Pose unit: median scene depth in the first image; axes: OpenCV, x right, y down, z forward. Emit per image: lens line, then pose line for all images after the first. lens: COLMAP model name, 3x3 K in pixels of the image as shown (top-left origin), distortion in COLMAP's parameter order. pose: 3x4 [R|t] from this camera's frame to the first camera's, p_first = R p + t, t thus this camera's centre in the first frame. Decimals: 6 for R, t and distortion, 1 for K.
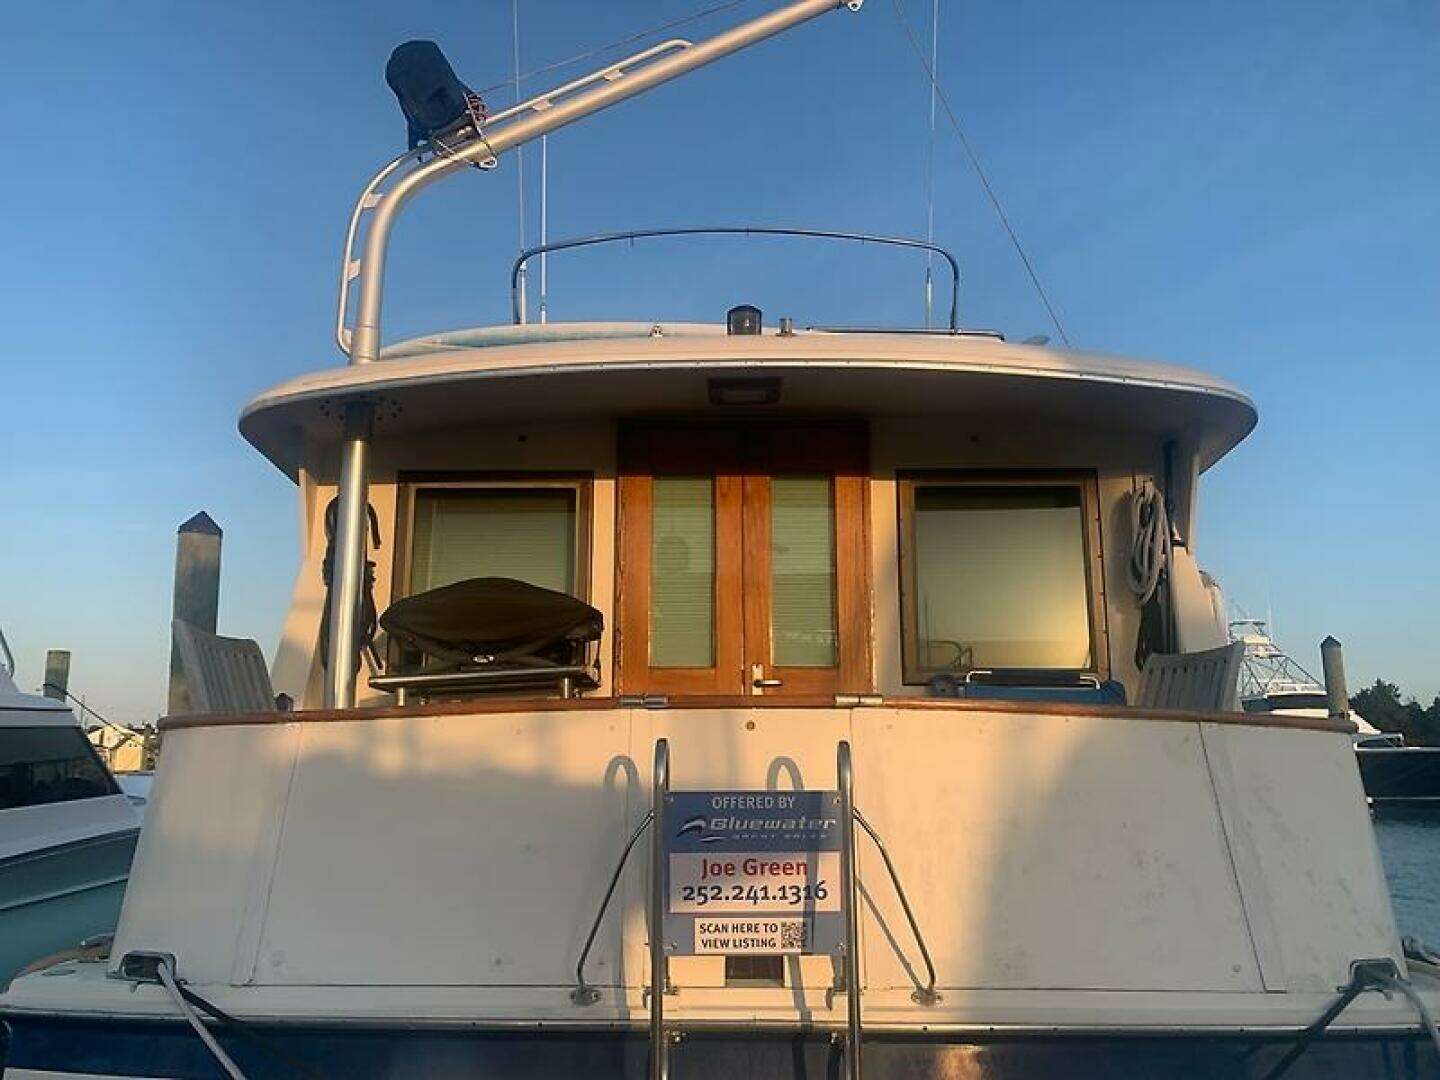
lens RADIAL K [[1111.5, 0, 720.0], [0, 1111.5, 540.0], [0, 0, 1]] dist [0.003183, 0.001528]
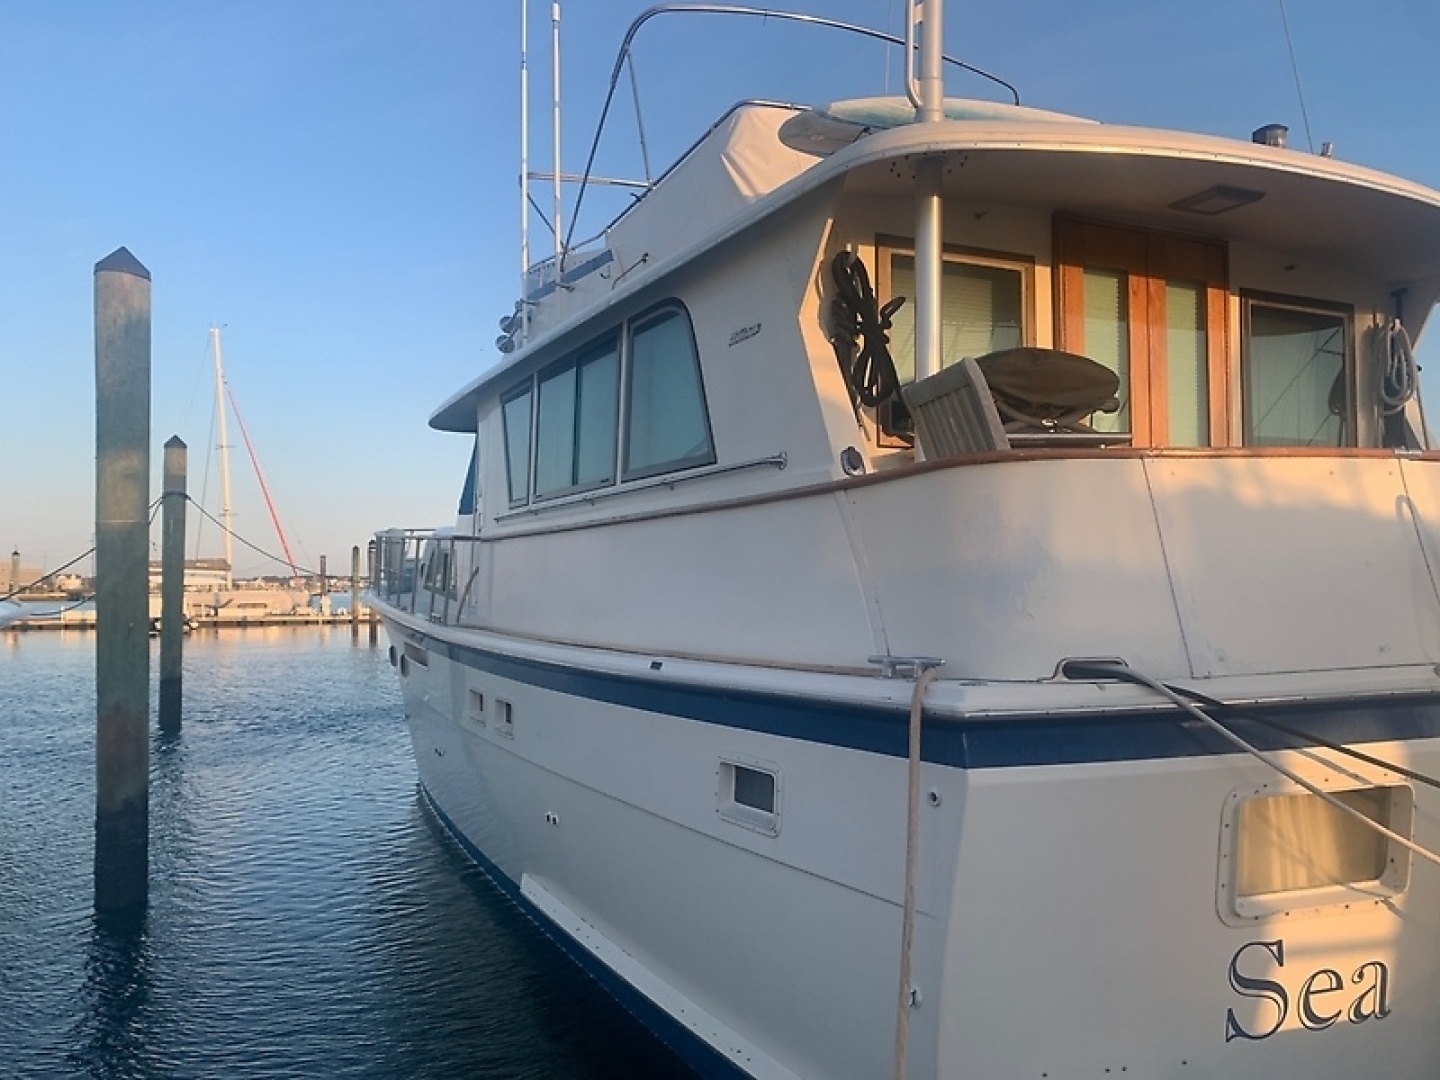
lens RADIAL K [[1111.5, 0, 720.0], [0, 1111.5, 540.0], [0, 0, 1]] dist [0.003183, 0.001528]
pose [[0.923782, 0.026346, 0.382012, -0.823706], [-0.083086, 0.987654, 0.132803, 0.092842], [-0.373796, -0.154421, 0.914566, 0.103629]]
